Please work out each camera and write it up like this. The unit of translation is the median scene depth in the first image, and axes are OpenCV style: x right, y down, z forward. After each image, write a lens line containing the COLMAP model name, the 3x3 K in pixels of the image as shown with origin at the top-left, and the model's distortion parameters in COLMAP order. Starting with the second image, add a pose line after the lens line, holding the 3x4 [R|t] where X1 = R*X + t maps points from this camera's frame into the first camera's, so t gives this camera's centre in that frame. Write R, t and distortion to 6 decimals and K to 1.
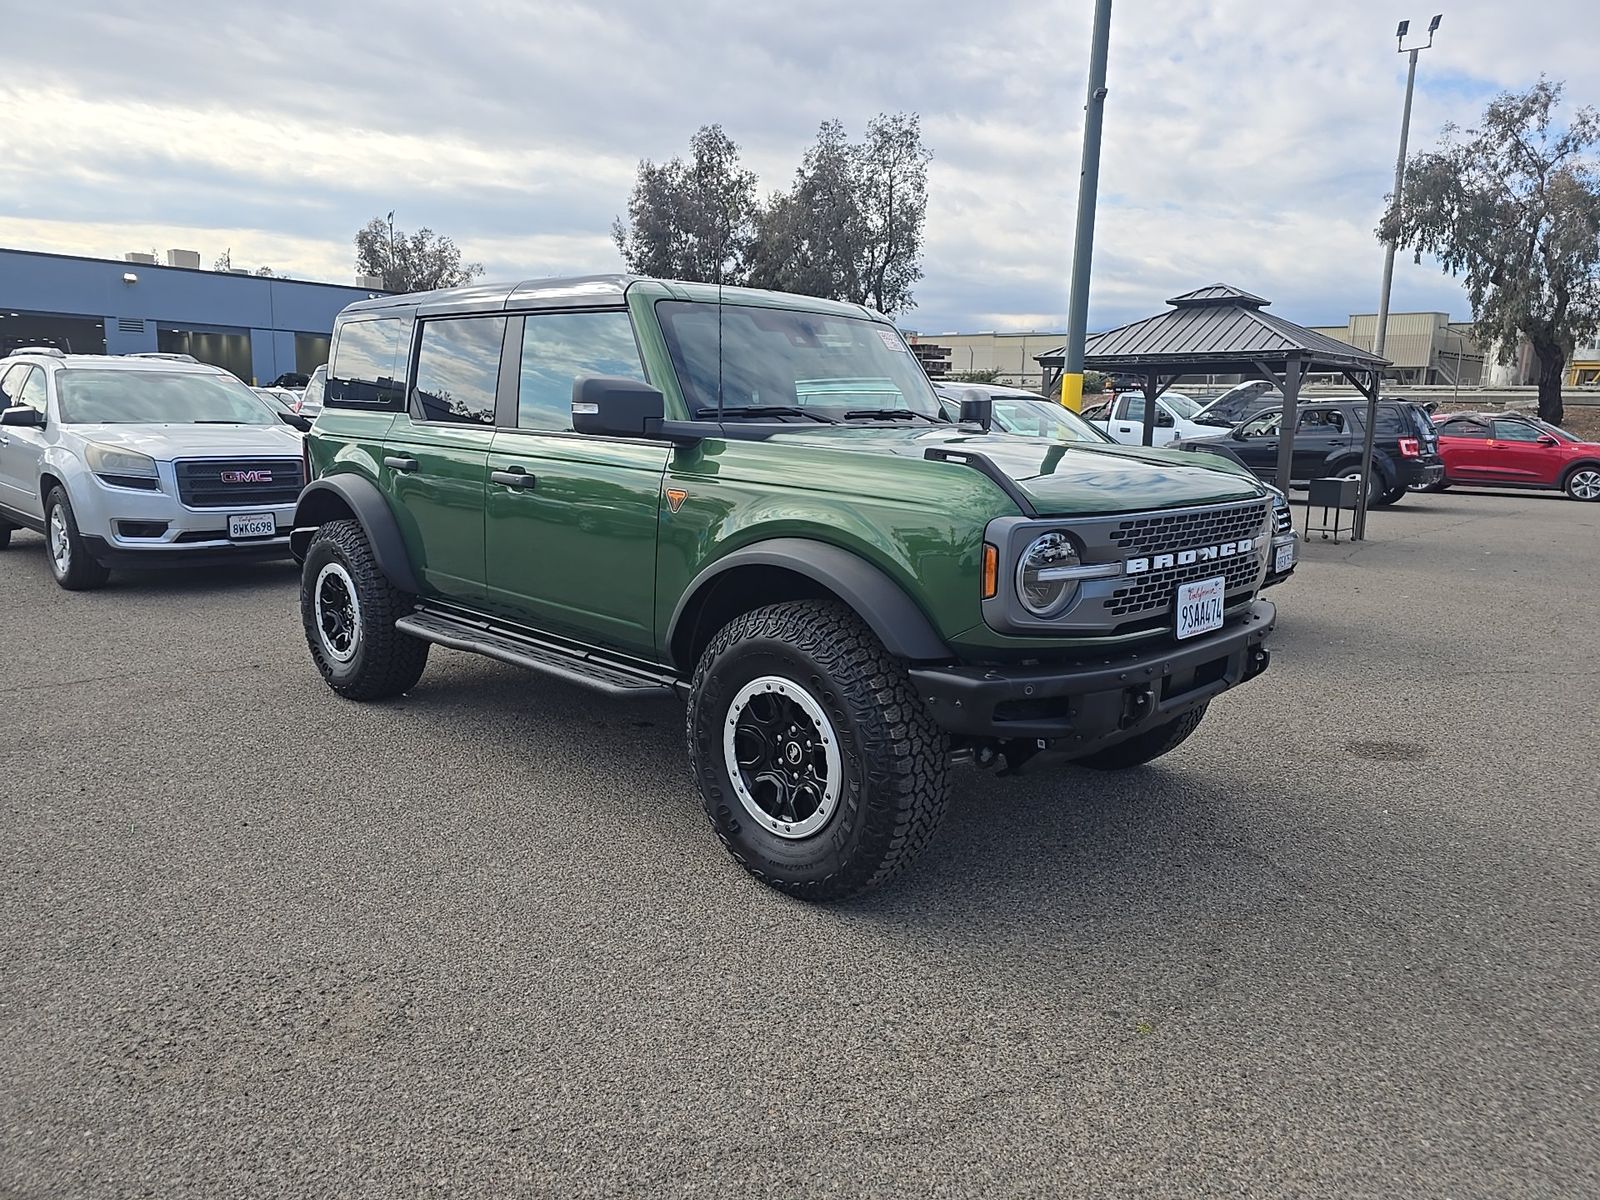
lens RADIAL K [[1082.2, 0, 793.8], [0, 1082.2, 600.6], [0, 0, 1]] dist [0.038649, -0.043107]
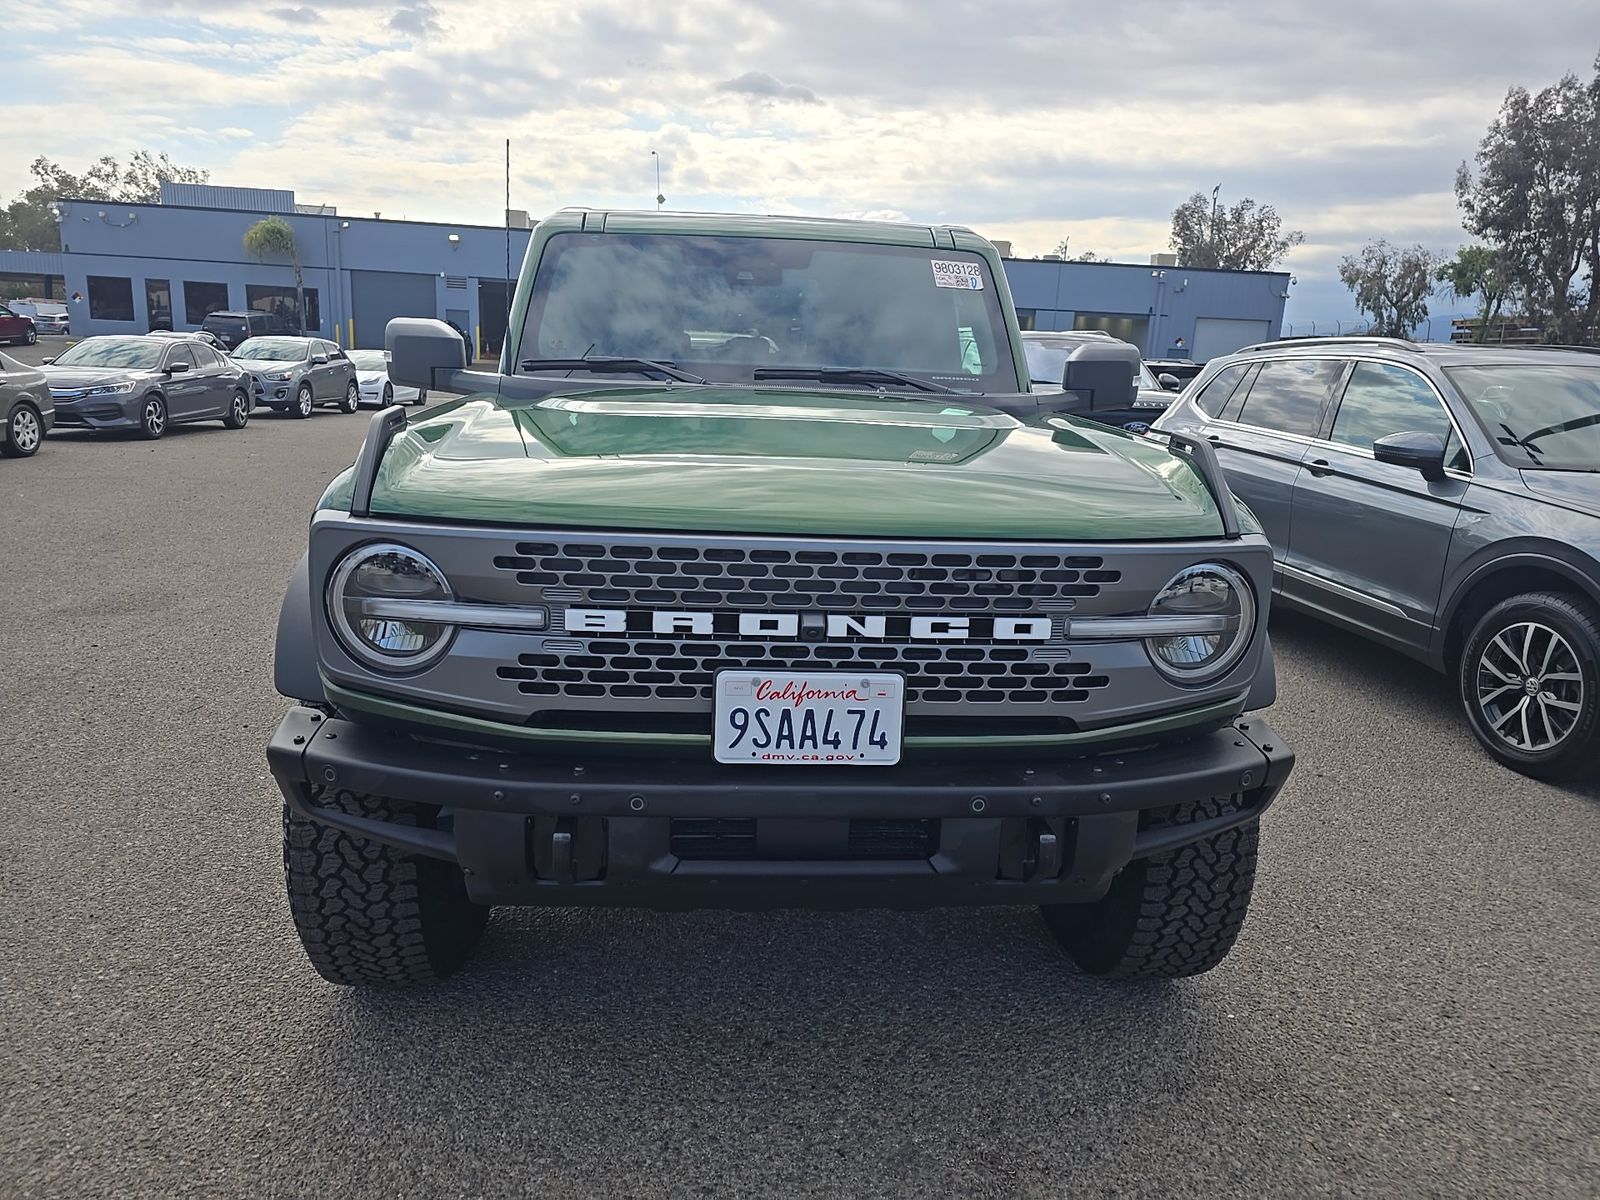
lens RADIAL K [[1082.2, 0, 793.8], [0, 1082.2, 600.6], [0, 0, 1]] dist [0.038649, -0.043107]
pose [[0.748216, 0.143702, -0.647705, 0.744161], [-0.132333, 0.988969, 0.066547, -0.092261], [0.650123, 0.035922, 0.758979, 0.593246]]
